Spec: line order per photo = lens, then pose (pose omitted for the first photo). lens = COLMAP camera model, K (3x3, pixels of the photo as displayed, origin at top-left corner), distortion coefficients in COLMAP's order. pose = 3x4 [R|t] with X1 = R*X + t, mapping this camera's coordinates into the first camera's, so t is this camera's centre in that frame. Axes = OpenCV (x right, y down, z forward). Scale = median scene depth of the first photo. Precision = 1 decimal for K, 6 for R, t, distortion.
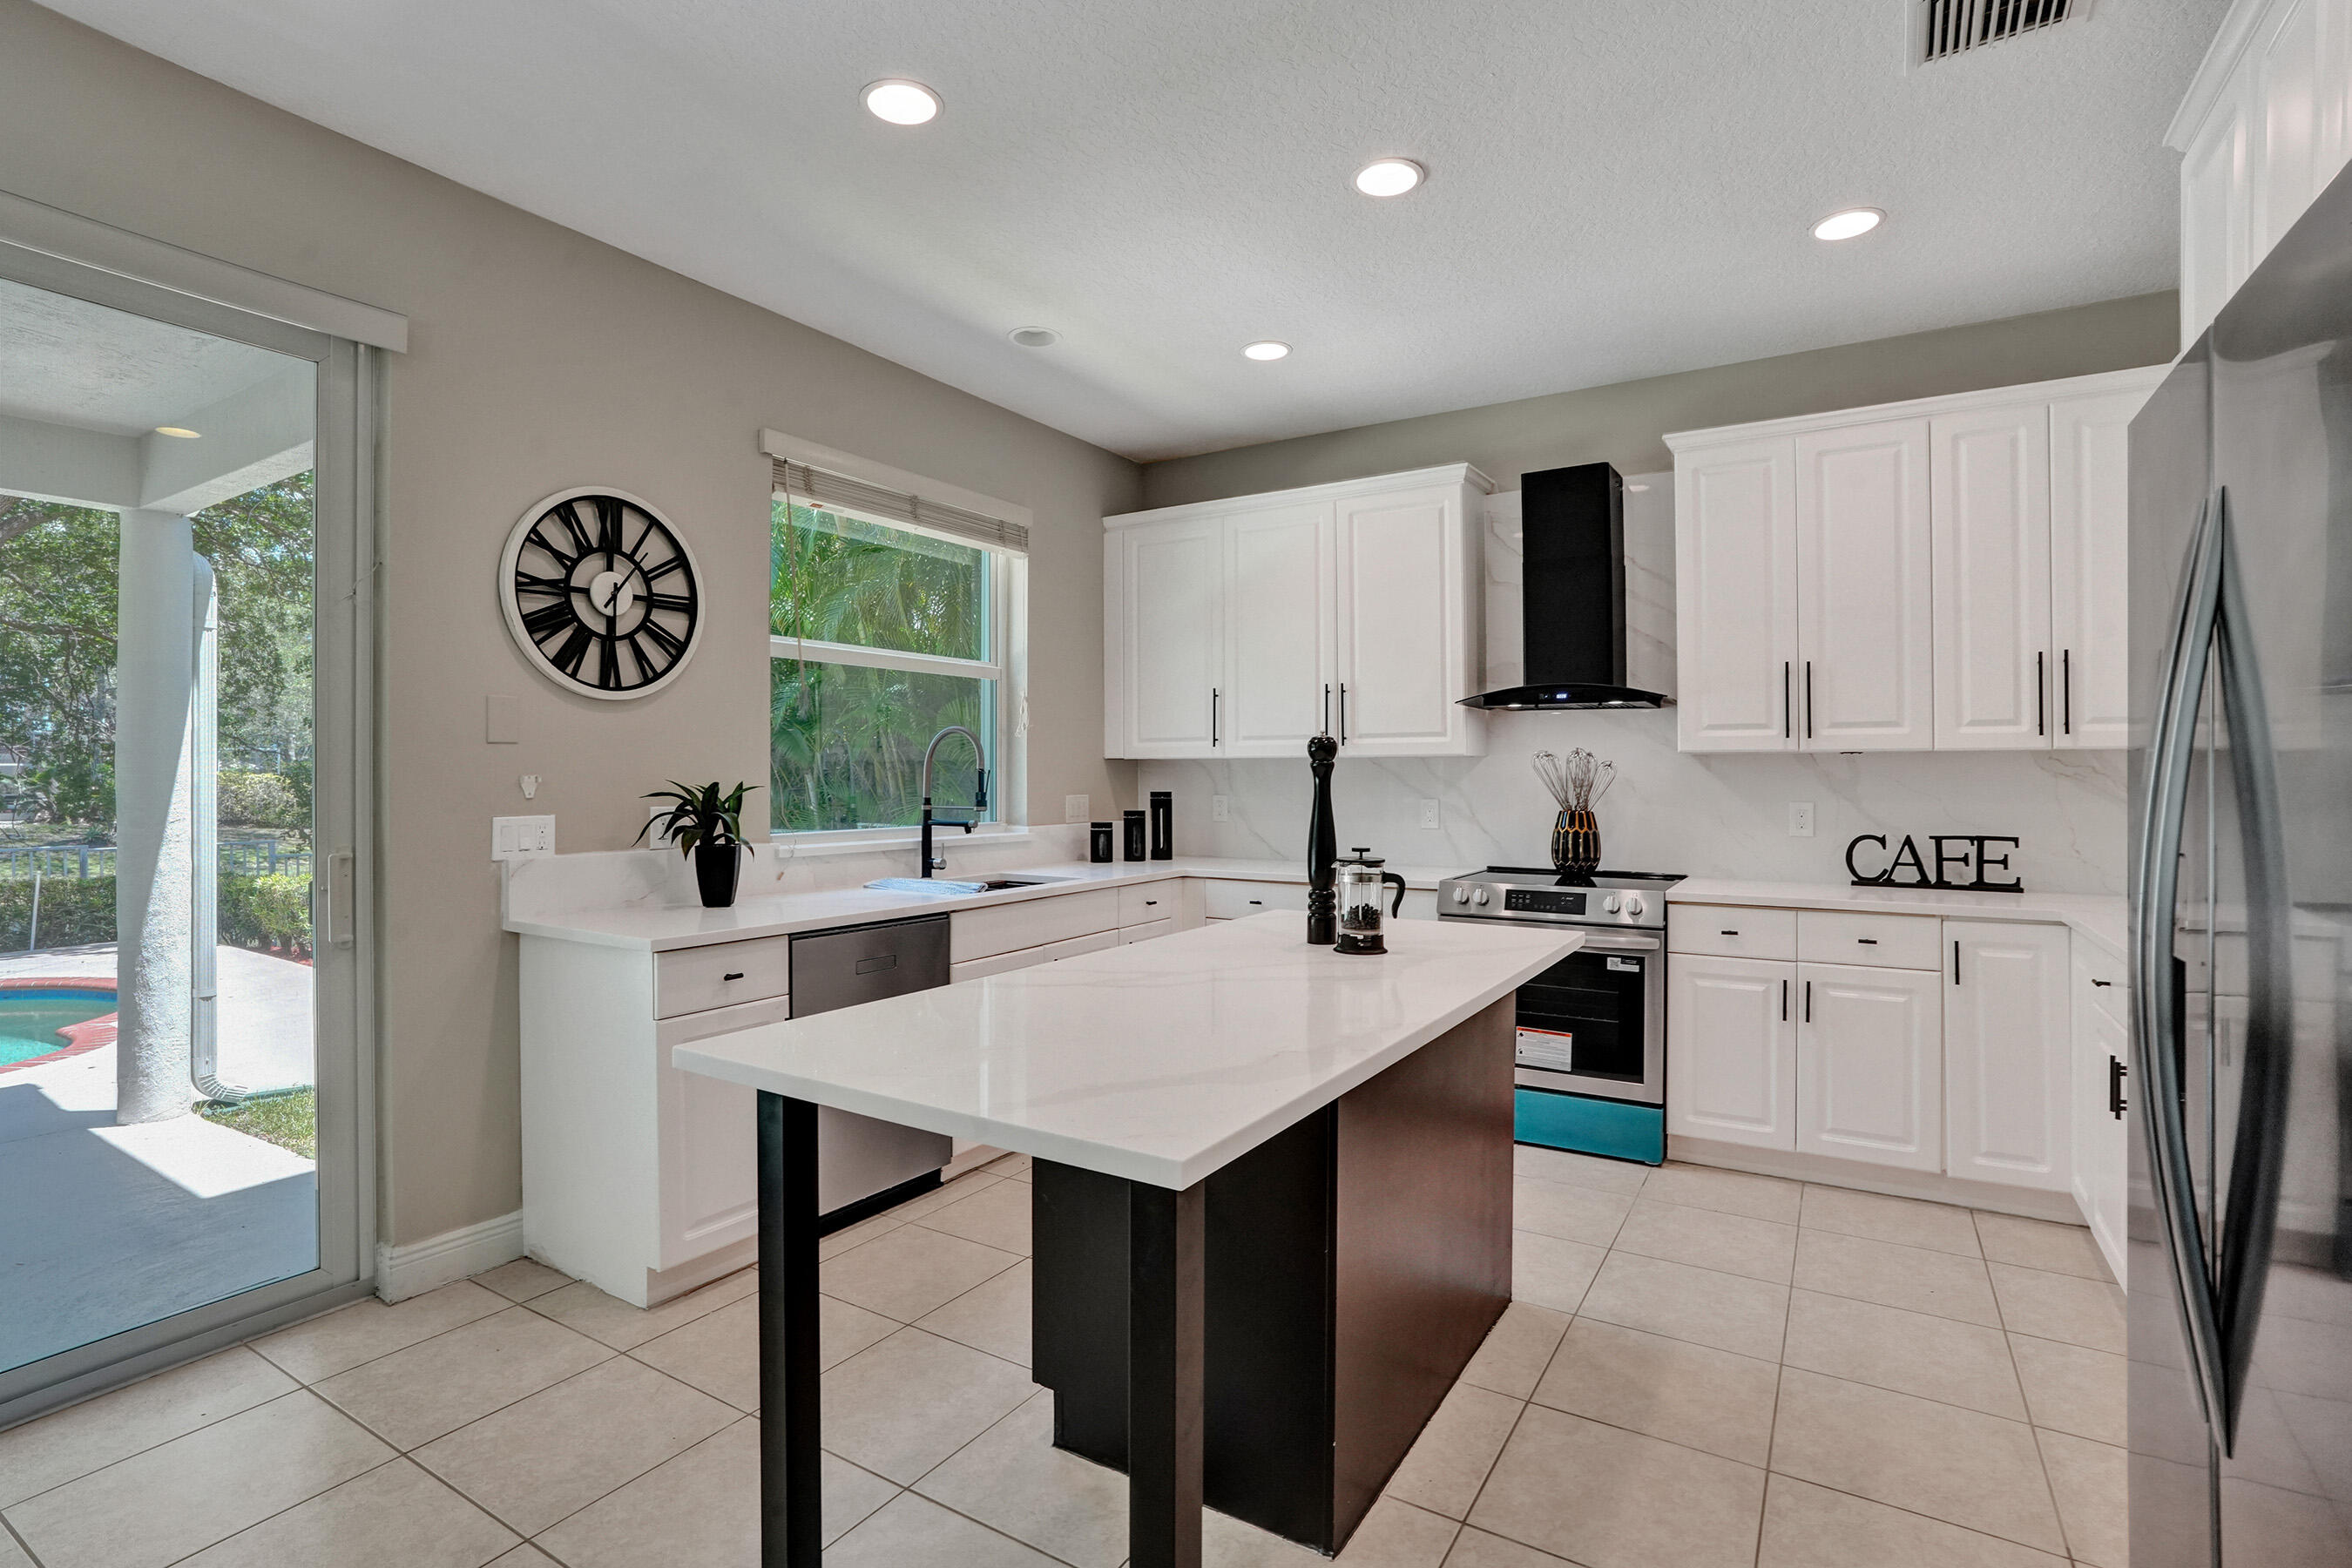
lens RADIAL K [[1110.1, 0, 1180.5], [0, 1110.1, 769.7], [0, 0, 1]] dist [-0.051603, 0.019210]
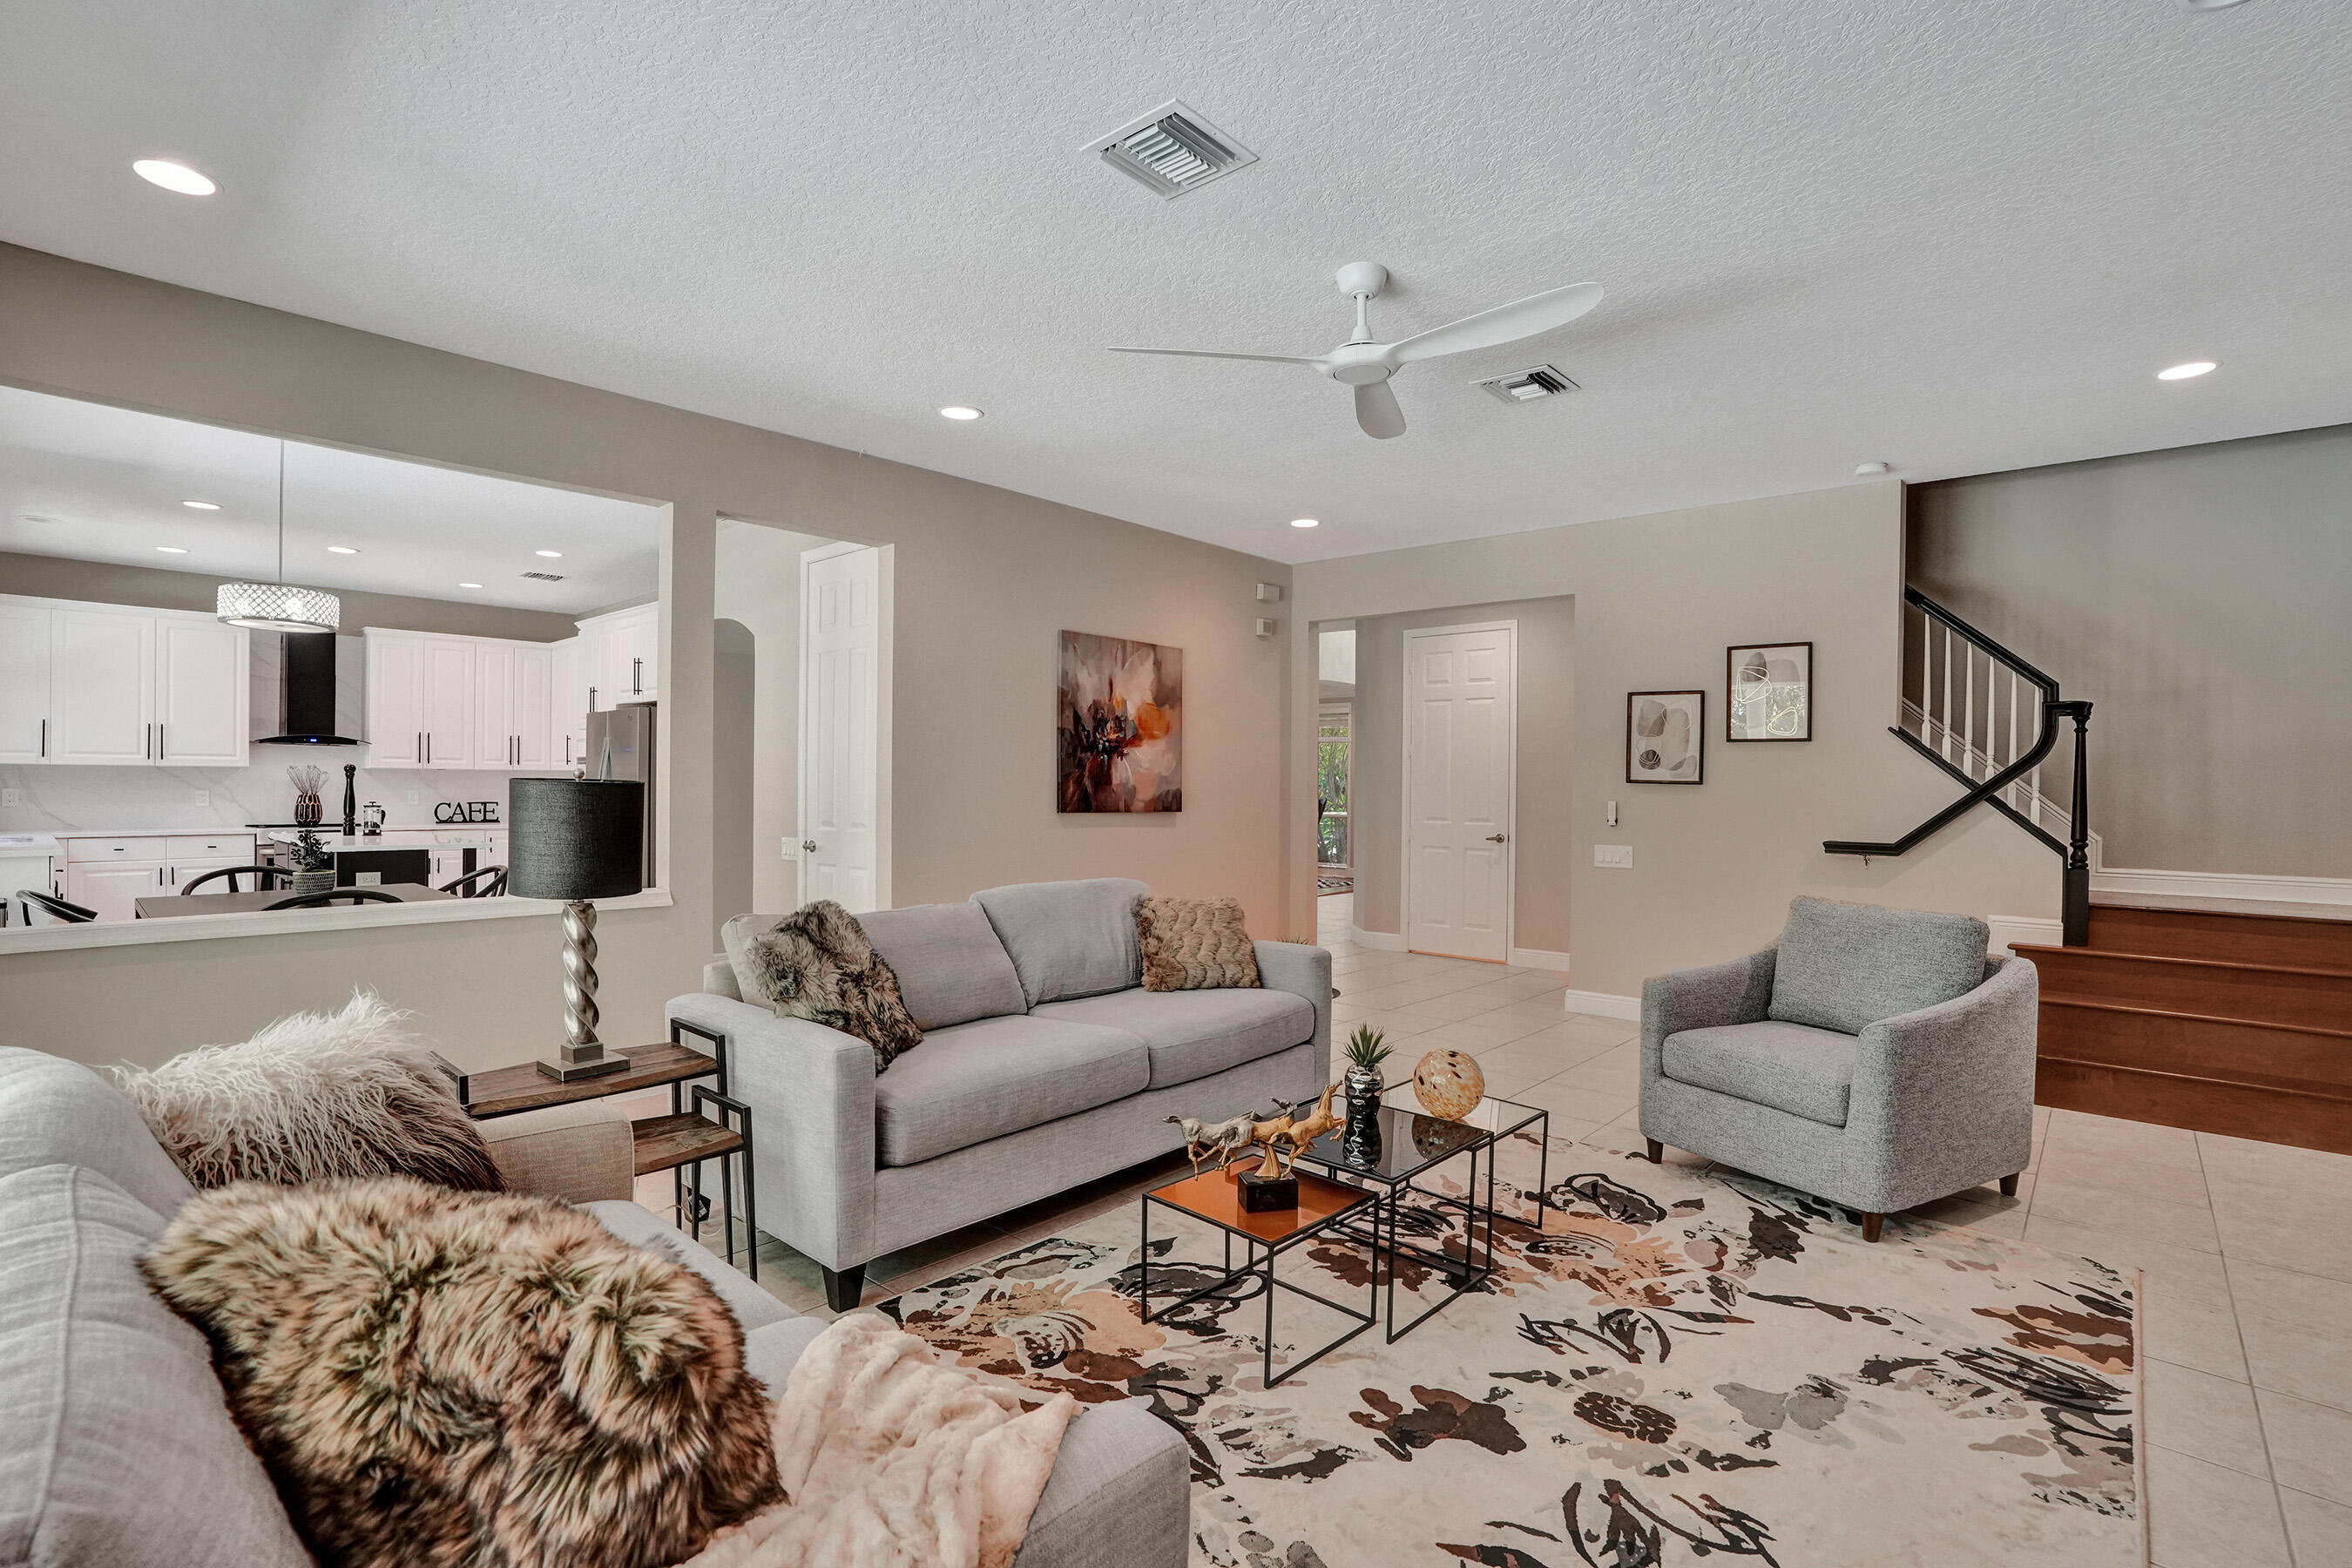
lens RADIAL K [[1110.1, 0, 1165.1], [0, 1110.1, 787.8], [0, 0, 1]] dist [-0.051603, 0.019210]
pose [[0.185268, -0.000205, 0.982688, -1.552805], [-0.014062, 0.999897, 0.002860, -0.004588], [-0.982588, -0.014348, 0.185246, -1.106952]]
